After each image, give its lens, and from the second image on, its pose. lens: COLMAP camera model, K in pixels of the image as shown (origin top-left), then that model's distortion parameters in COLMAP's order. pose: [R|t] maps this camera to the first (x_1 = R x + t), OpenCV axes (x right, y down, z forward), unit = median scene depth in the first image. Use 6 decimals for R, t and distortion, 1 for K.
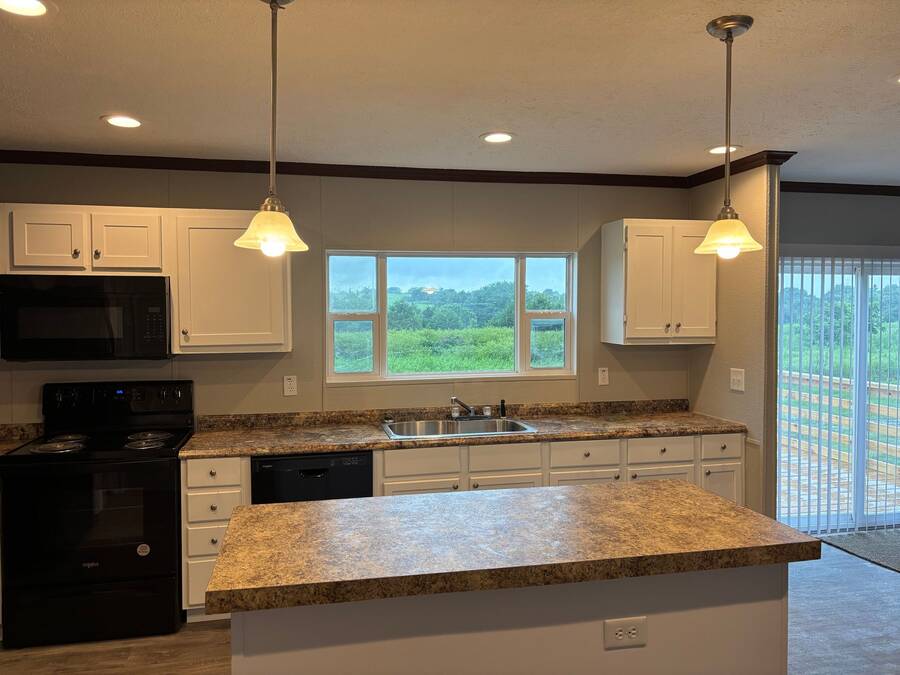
lens RADIAL K [[676.9, 0, 447.0], [0, 676.9, 329.1], [0, 0, 1]] dist [0.064080, -0.065506]
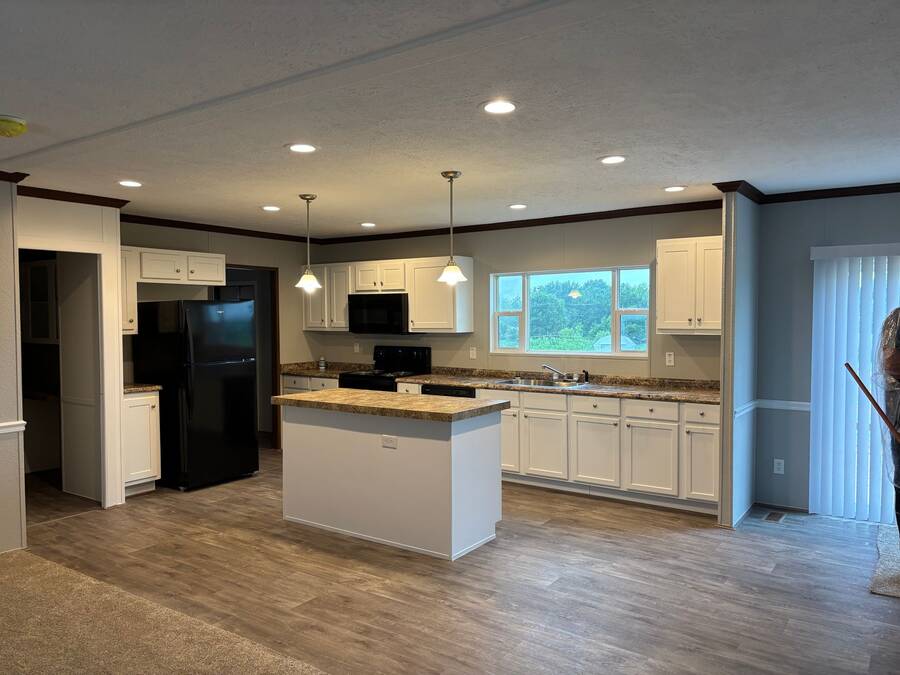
lens RADIAL K [[676.9, 0, 451.6], [0, 676.9, 343.5], [0, 0, 1]] dist [0.064080, -0.065506]
pose [[0.682083, 0.031609, -0.730591, 0.998427], [-0.016454, 0.999476, 0.027881, 0.011012], [0.731090, -0.006996, 0.682246, -0.221734]]
